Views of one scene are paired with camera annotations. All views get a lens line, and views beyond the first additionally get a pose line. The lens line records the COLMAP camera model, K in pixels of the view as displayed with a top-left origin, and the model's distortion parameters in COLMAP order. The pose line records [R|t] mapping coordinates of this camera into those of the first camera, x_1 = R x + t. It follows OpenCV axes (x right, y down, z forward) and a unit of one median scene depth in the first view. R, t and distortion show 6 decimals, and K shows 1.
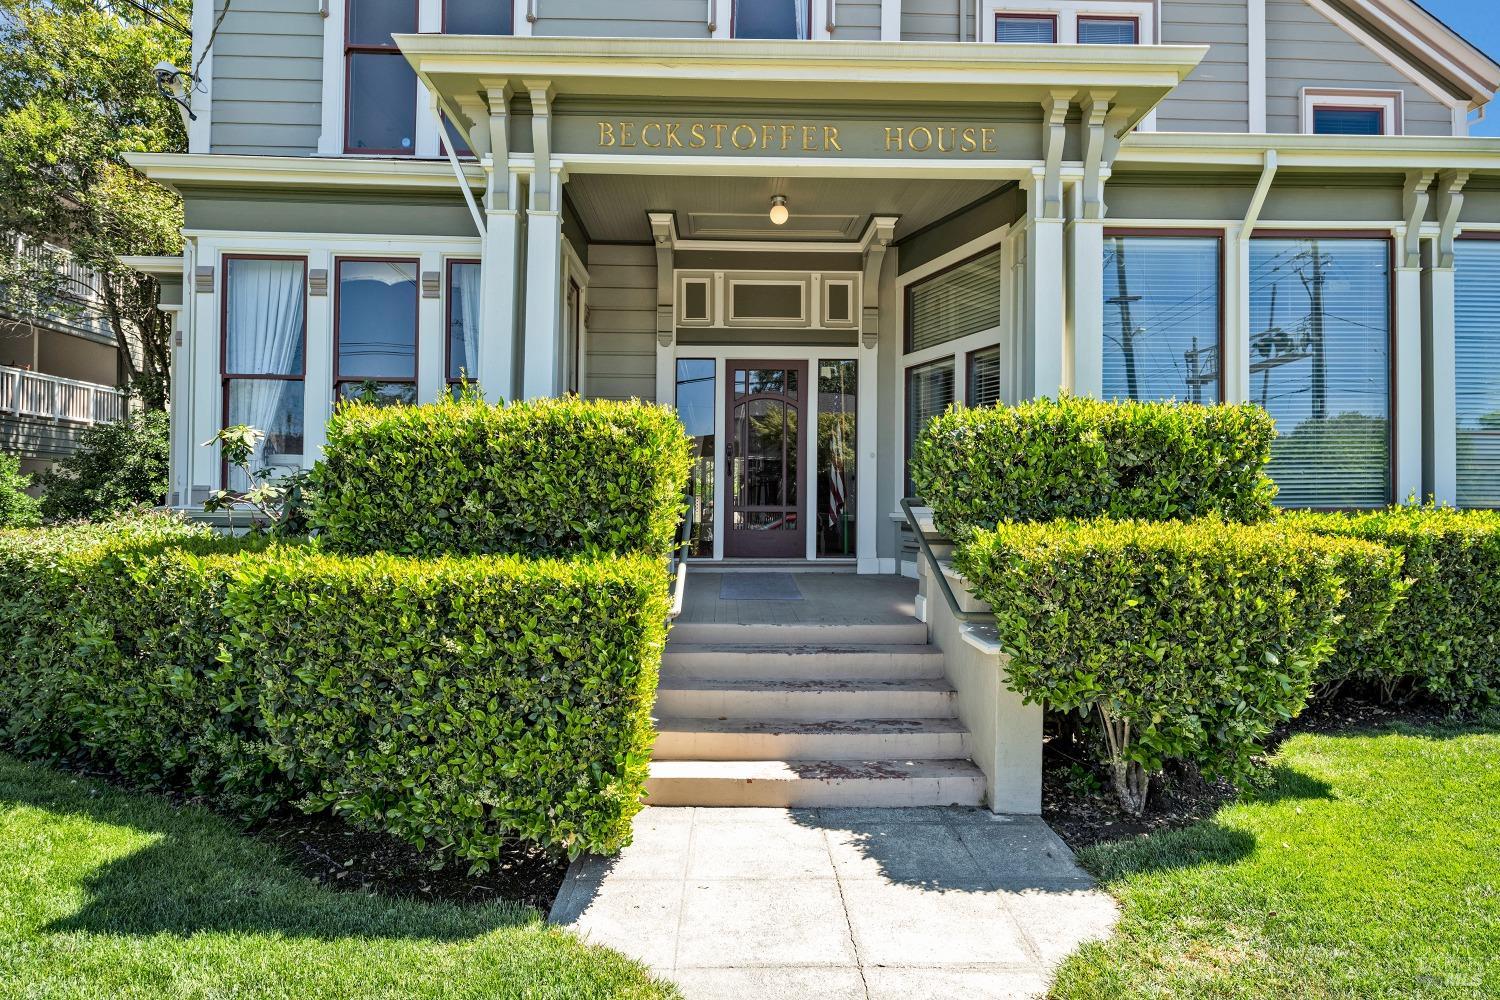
lens RADIAL K [[857.6, 0, 750.0], [0, 857.6, 500.0], [0, 0, 1]] dist [-0.007371, 0.000533]
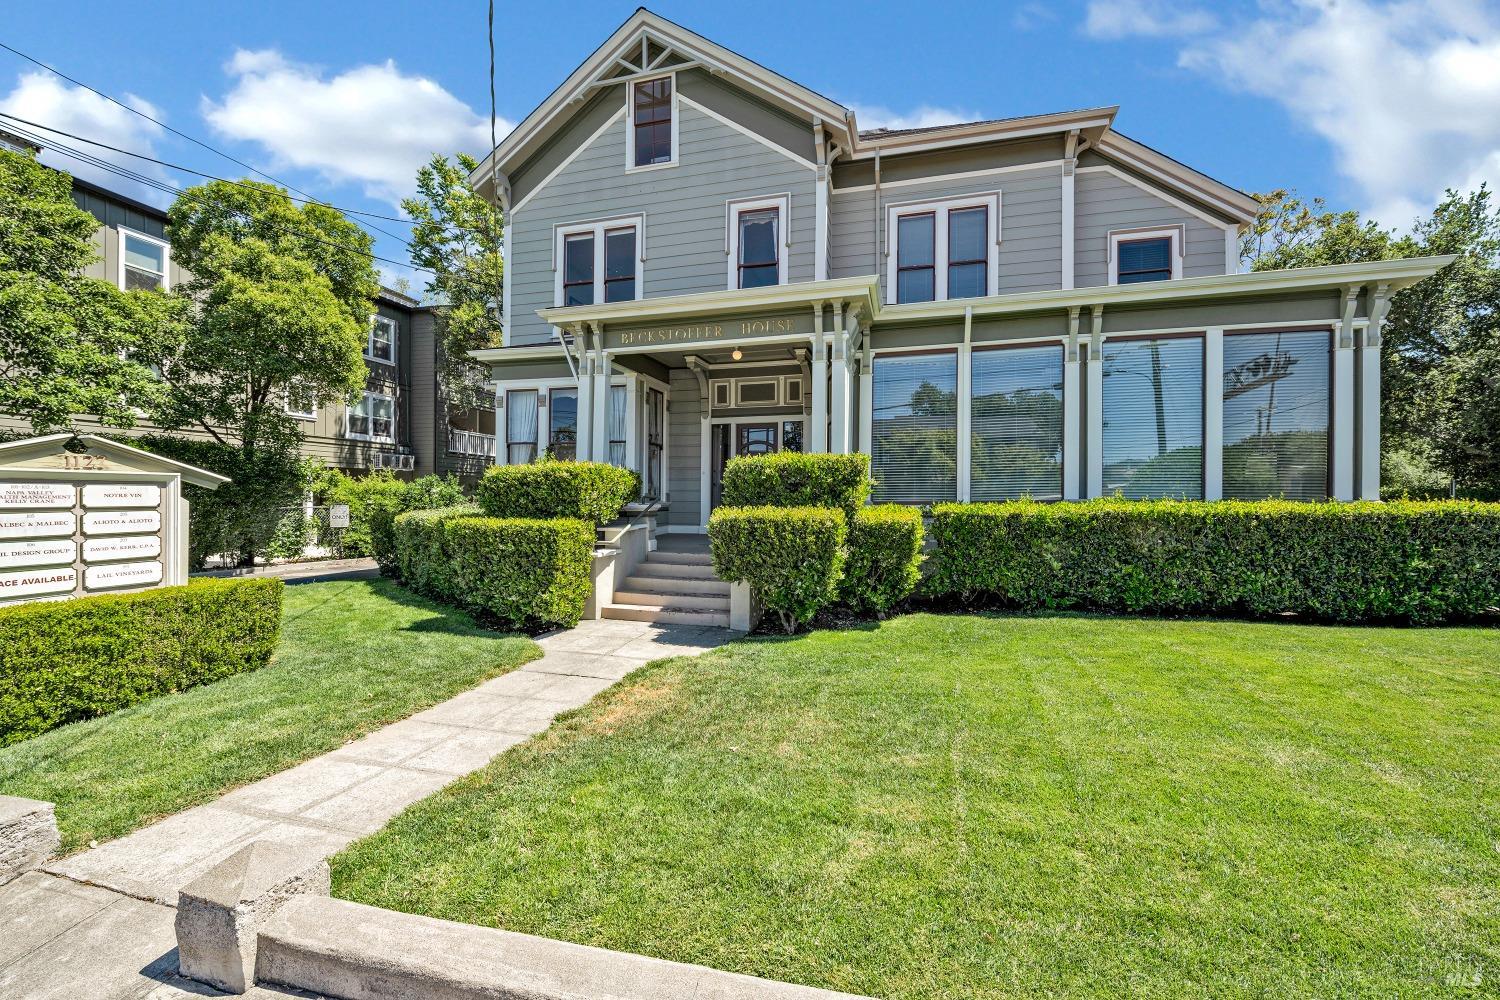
lens RADIAL K [[593.4, 0, 753.5], [0, 593.4, 499.7], [0, 0, 1]] dist [-0.007458, -0.000673]
pose [[0.955424, -0.002492, -0.295227, 0.552281], [0.005026, 0.999957, 0.007823, -0.005272], [0.295195, -0.008958, 0.955395, -0.367167]]
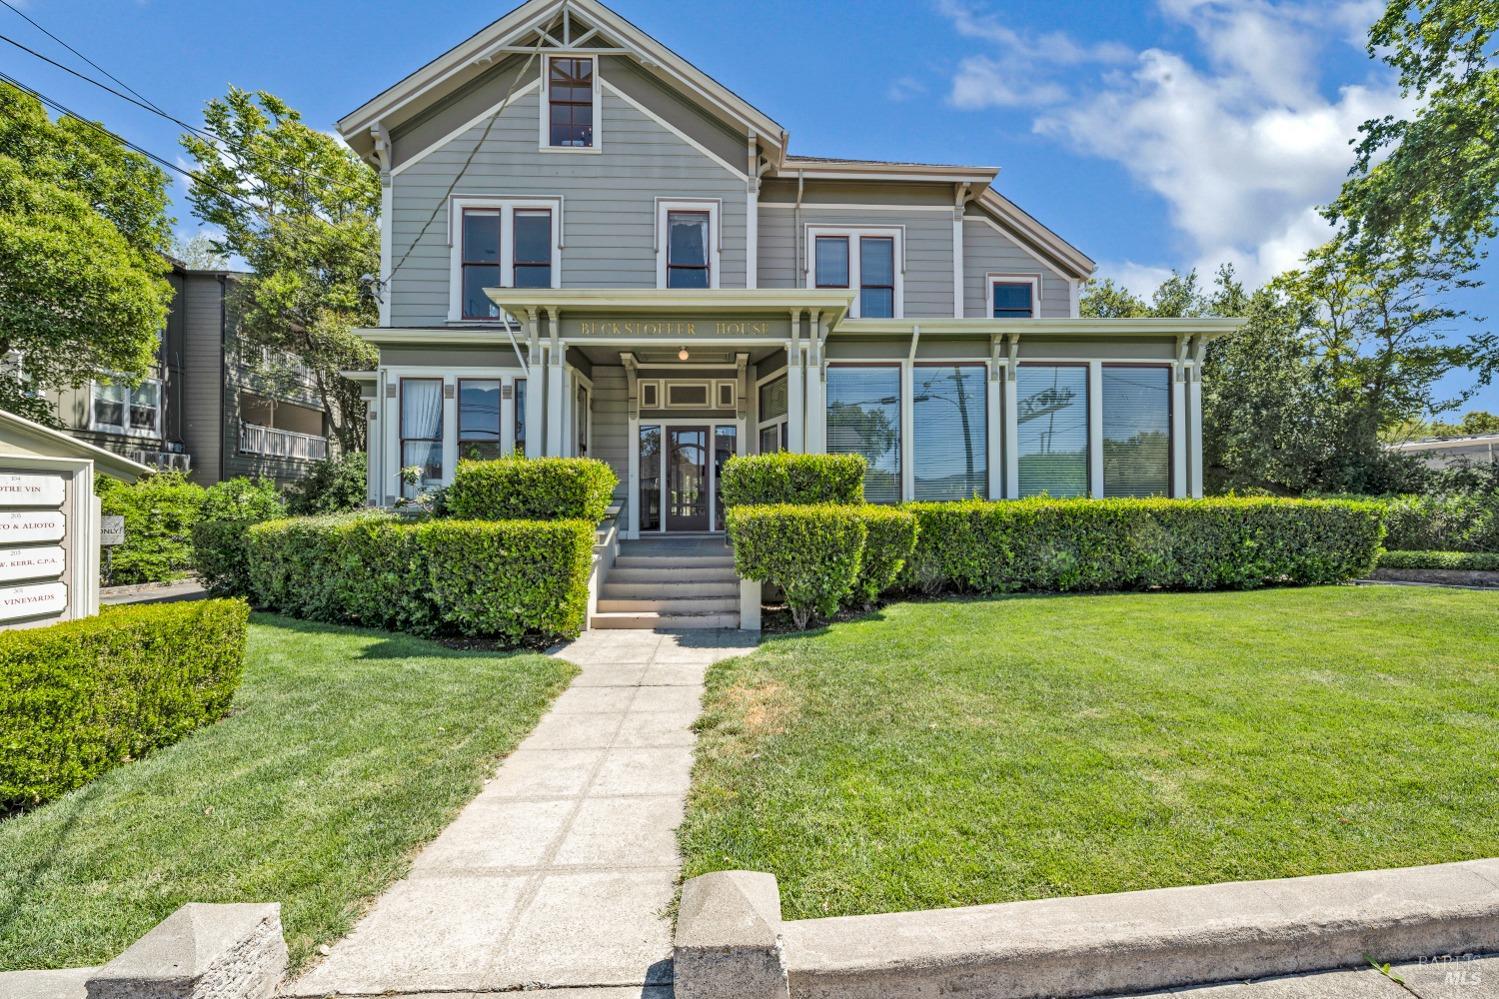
lens RADIAL K [[592.0, 0, 754.0], [0, 592.0, 501.1], [0, 0, 1]] dist [-0.008002, -0.000053]
pose [[0.999861, -0.011234, 0.012312, 0.202017], [0.011284, 0.999929, -0.003951, 0.012076], [-0.012267, 0.004089, 0.999916, -0.417654]]
